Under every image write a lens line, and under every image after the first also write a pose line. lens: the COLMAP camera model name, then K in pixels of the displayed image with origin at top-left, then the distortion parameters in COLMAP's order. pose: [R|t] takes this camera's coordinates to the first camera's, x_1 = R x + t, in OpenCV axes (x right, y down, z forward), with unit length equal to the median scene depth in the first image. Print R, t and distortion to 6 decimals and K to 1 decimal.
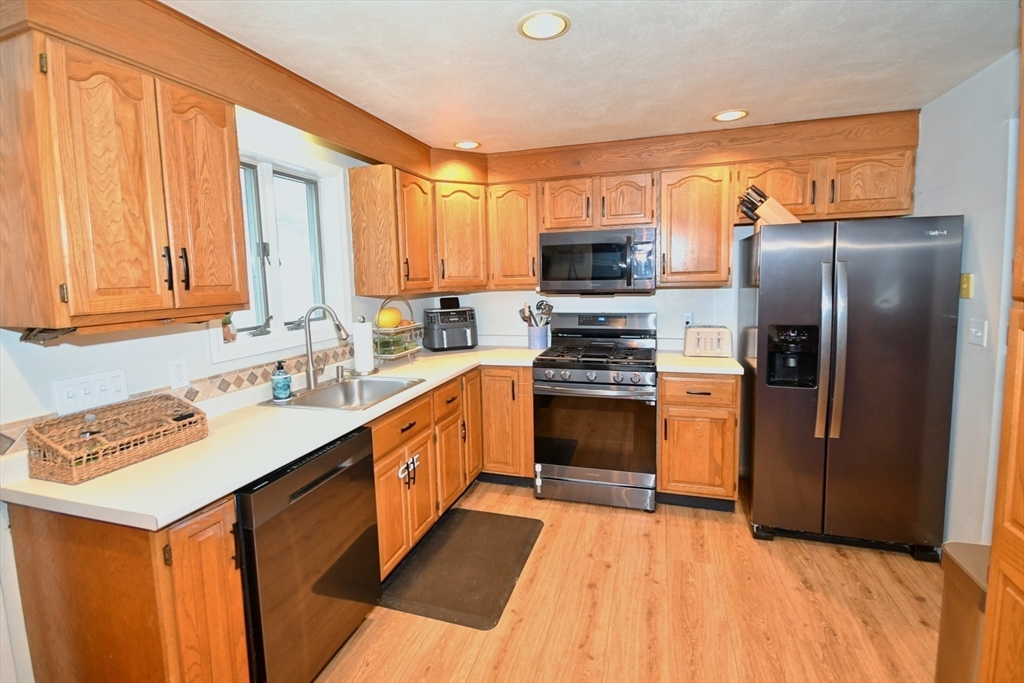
lens RADIAL K [[467.3, 0, 516.8], [0, 467.3, 346.7], [0, 0, 1]] dist [0.005652, -0.005511]
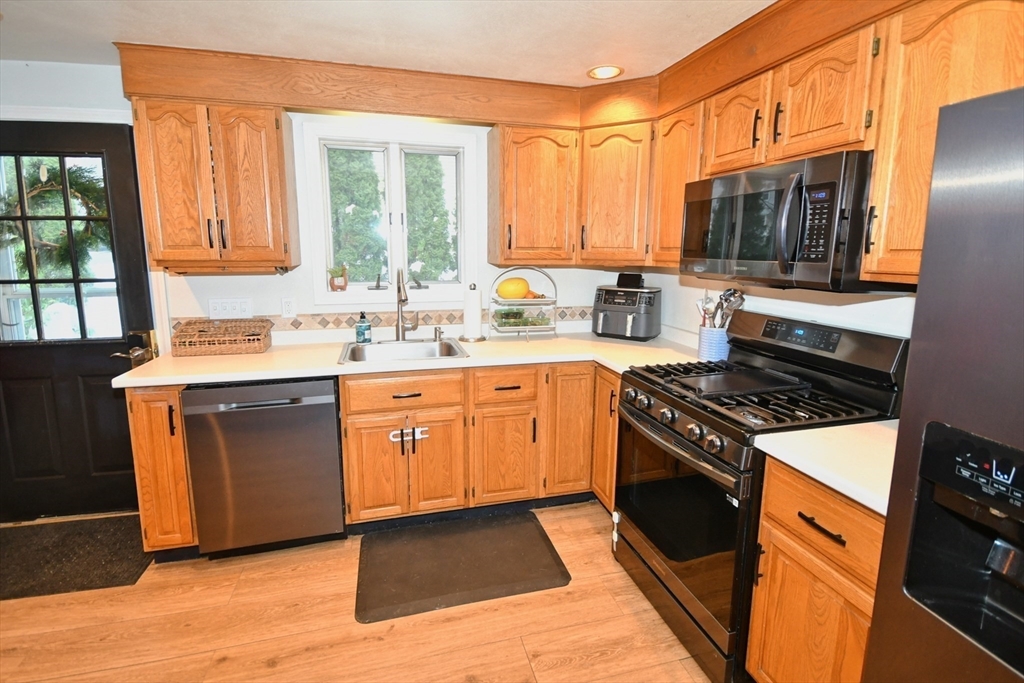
lens RADIAL K [[467.3, 0, 506.5], [0, 467.3, 342.2], [0, 0, 1]] dist [0.005652, -0.005511]
pose [[0.534450, 0.193494, -0.822754, 0.677061], [-0.148248, 0.979812, 0.134131, -0.105361], [0.832097, 0.050286, 0.552346, 0.612700]]
